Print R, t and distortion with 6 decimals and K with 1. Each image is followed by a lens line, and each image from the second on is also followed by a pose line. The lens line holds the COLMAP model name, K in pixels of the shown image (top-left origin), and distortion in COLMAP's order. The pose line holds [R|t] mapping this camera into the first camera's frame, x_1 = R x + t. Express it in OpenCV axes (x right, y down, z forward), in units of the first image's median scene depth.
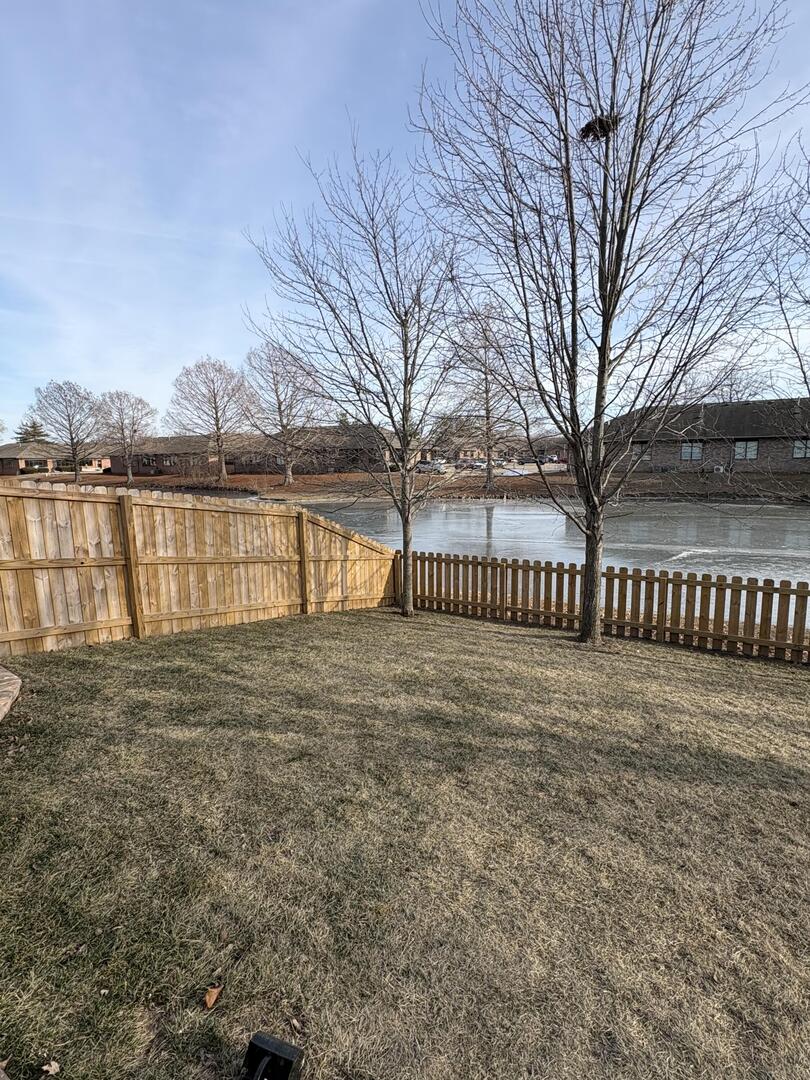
lens RADIAL K [[533.3, 0, 408.1], [0, 533.3, 537.3], [0, 0, 1]] dist [-0.001051, 0.000608]
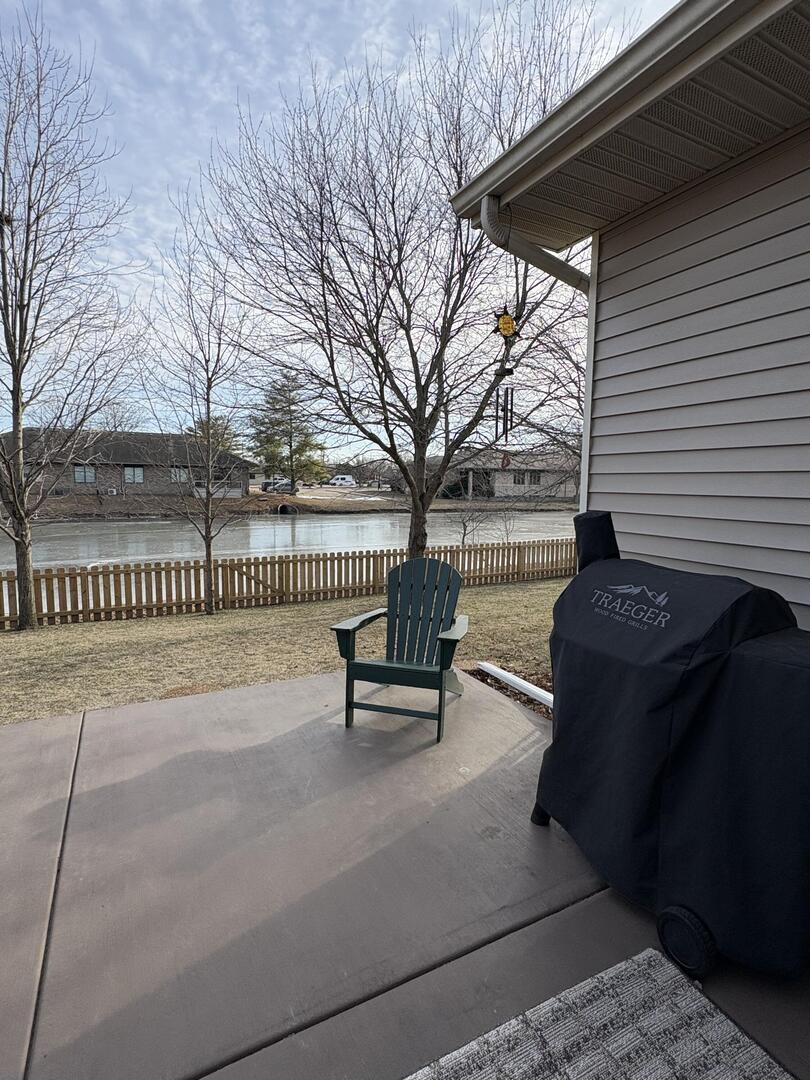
lens RADIAL K [[533.3, 0, 408.0], [0, 533.3, 538.7], [0, 0, 1]] dist [-0.001051, 0.000608]
pose [[0.513446, -0.071148, 0.855167, -0.088759], [0.105184, 0.994260, 0.019568, 0.021320], [-0.851651, 0.079902, 0.517983, -0.141507]]
